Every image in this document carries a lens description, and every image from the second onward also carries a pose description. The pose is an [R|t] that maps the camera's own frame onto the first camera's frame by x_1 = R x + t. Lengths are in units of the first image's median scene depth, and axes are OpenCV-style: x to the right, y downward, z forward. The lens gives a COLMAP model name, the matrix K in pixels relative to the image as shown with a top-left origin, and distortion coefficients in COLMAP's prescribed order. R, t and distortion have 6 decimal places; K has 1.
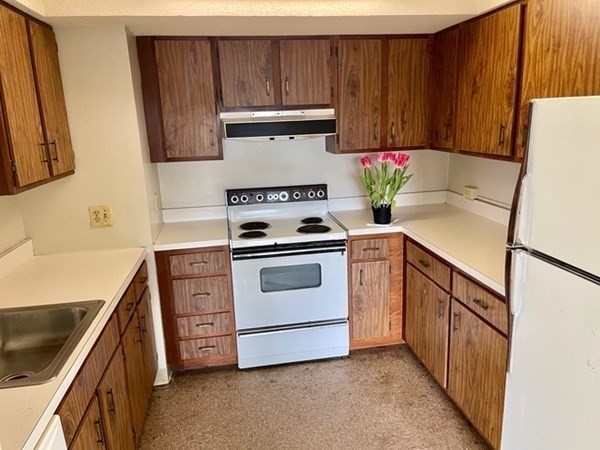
lens RADIAL K [[445.9, 0, 300.0], [0, 445.9, 225.0], [0, 0, 1]] dist [0.045626, -0.006067]
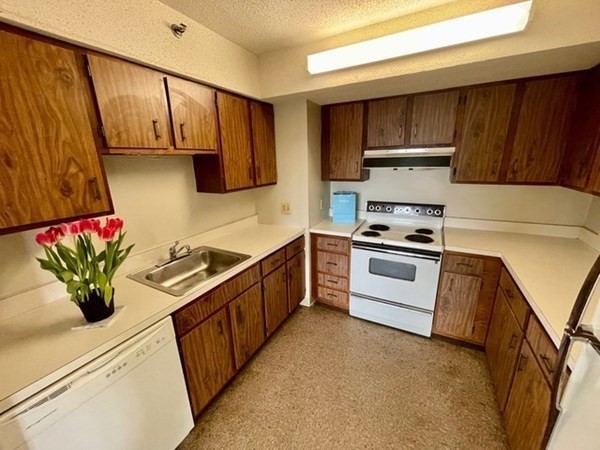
lens RADIAL K [[238.6, 0, 300.0], [0, 238.6, 225.0], [0, 0, 1]] dist [0.000002, 0.000047]
pose [[0.795241, 0.178760, -0.579342, 0.160964], [-0.145308, 0.983892, 0.104128, -0.055268], [0.588623, 0.001376, 0.808406, 0.217021]]
